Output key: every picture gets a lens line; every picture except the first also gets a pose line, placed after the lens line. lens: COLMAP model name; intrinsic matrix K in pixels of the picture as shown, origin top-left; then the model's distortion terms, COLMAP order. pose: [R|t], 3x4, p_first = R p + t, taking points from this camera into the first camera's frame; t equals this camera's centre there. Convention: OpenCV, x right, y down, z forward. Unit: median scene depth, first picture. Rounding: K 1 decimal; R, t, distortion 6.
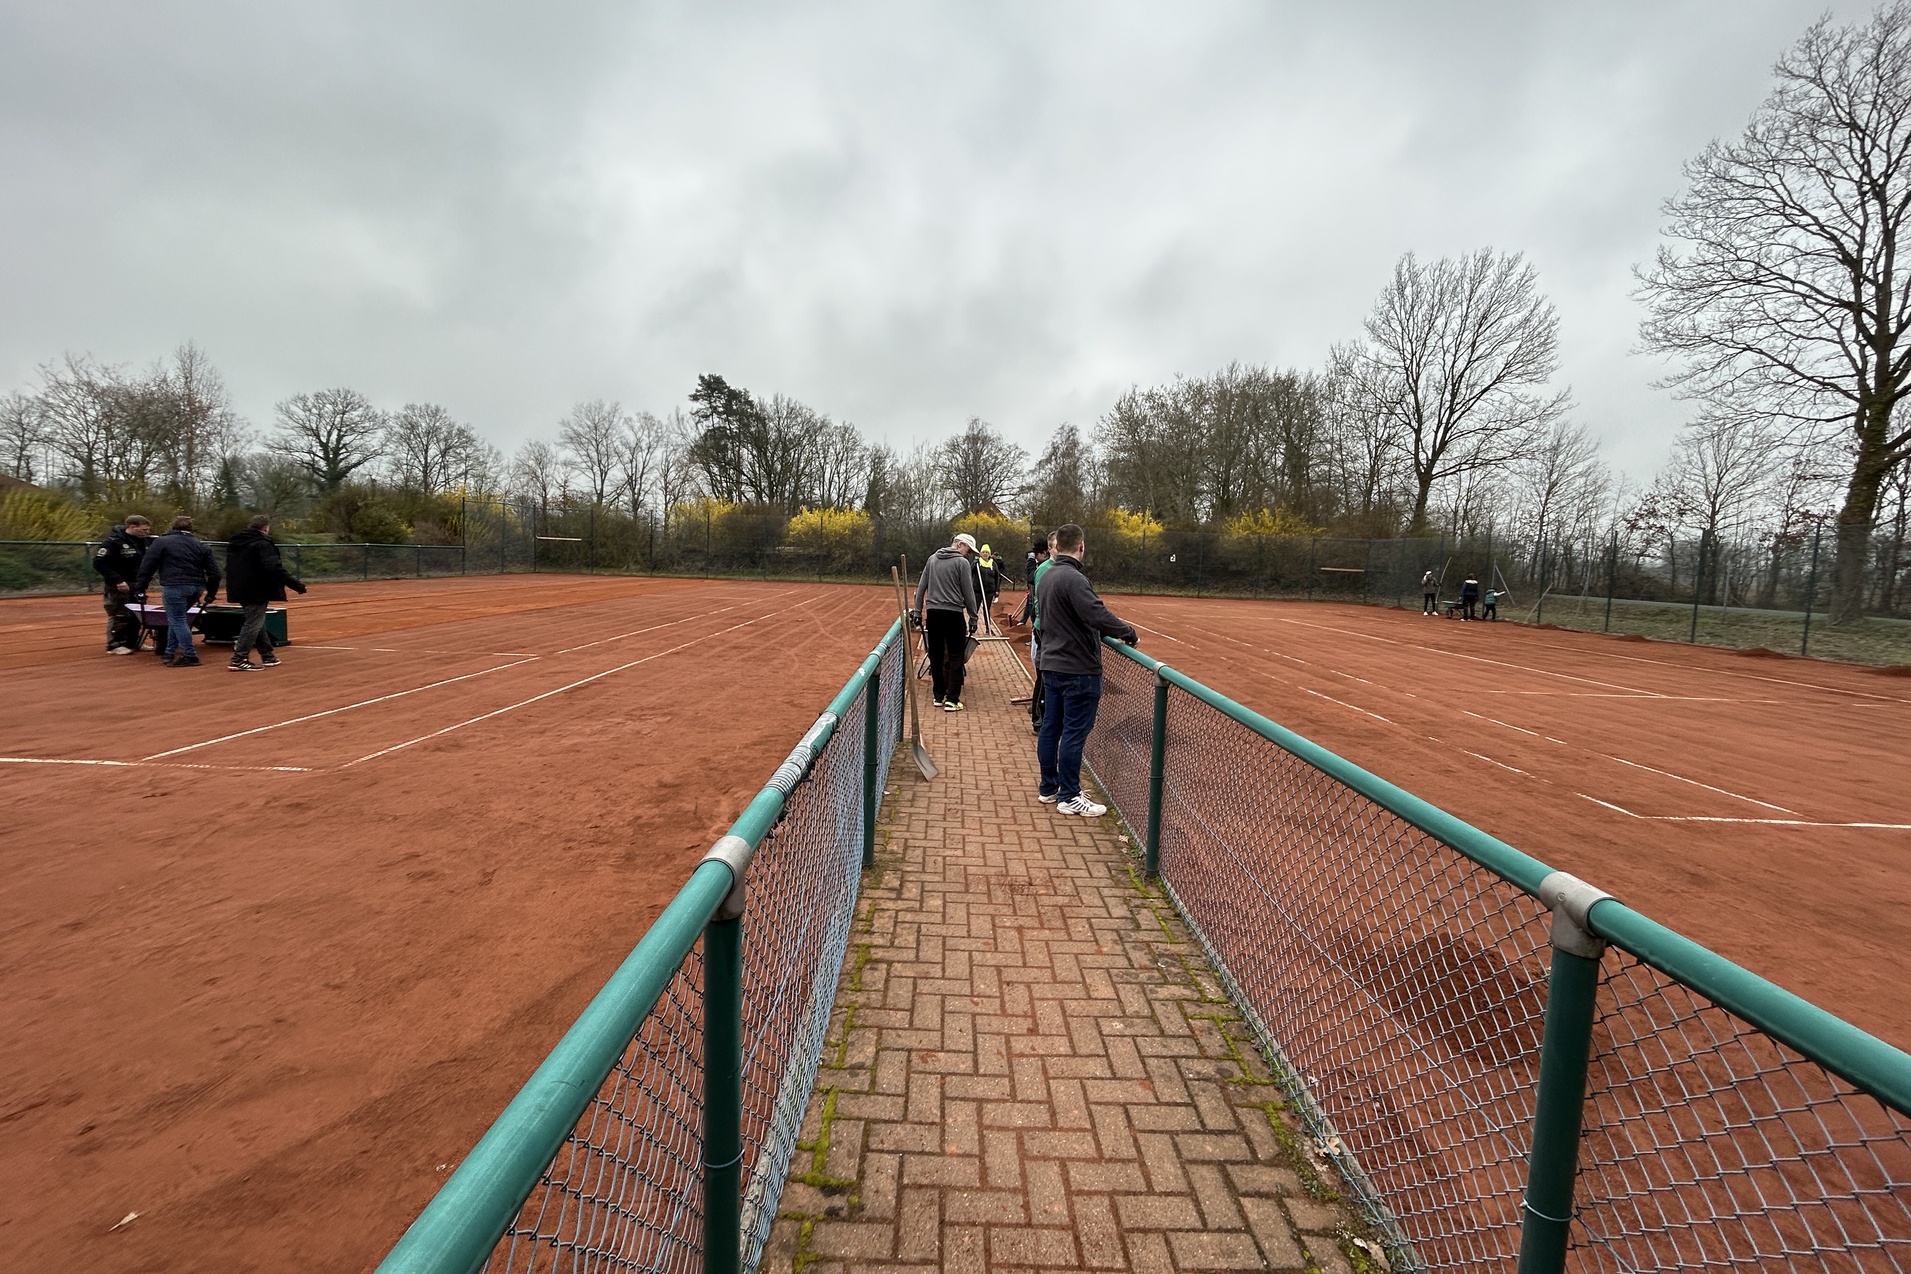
lens RADIAL K [[759.6, 0, 962.9], [0, 759.6, 624.9], [0, 0, 1]] dist [0.001849, -0.000074]
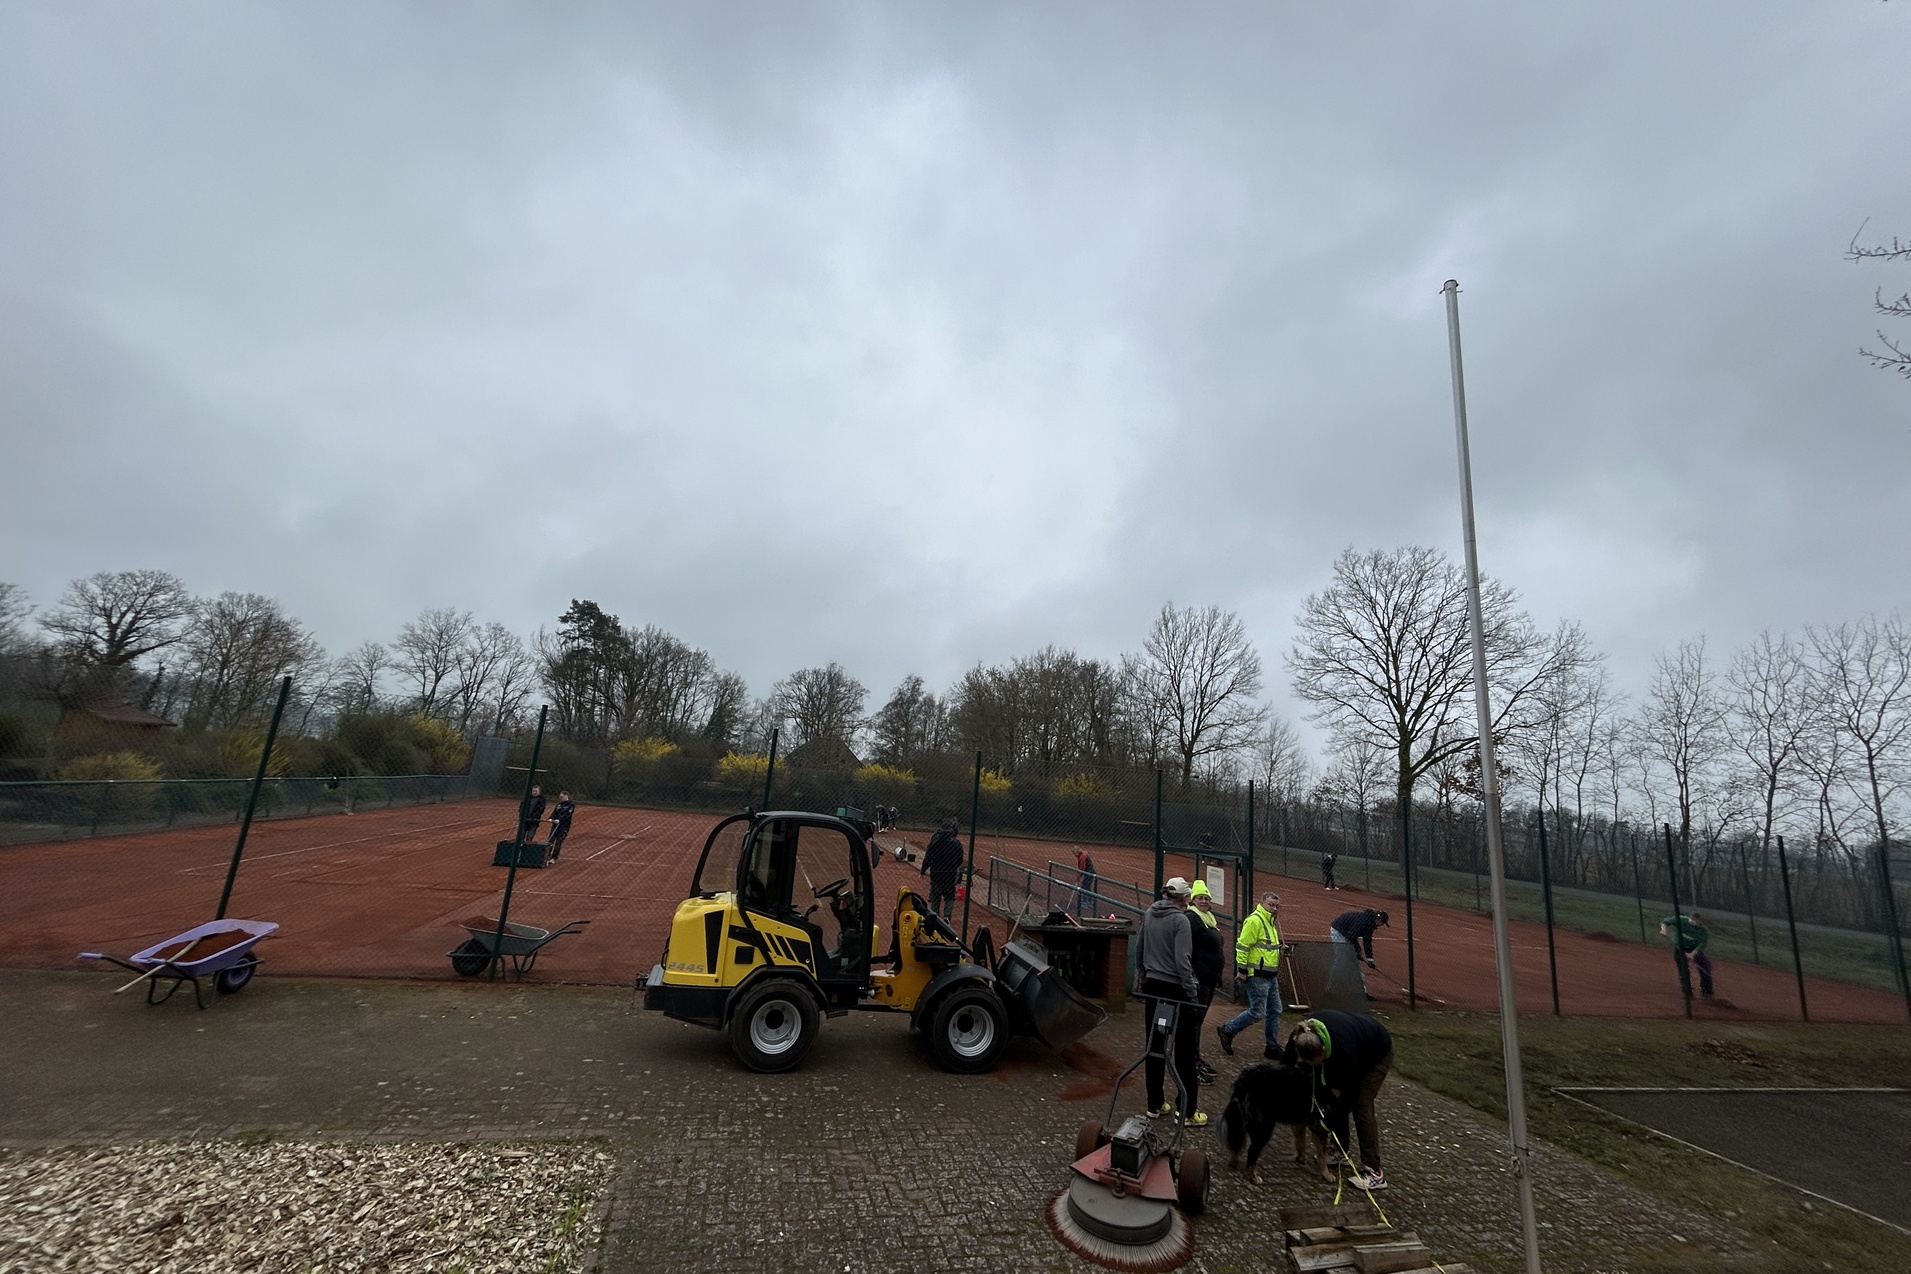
lens RADIAL K [[759.6, 0, 962.9], [0, 759.6, 624.9], [0, 0, 1]] dist [0.001849, -0.000074]
pose [[0.968830, 0.100671, 0.226349, -0.123513], [-0.030859, 0.955632, -0.292943, -0.001317], [-0.245797, 0.276827, 0.928951, -0.245068]]
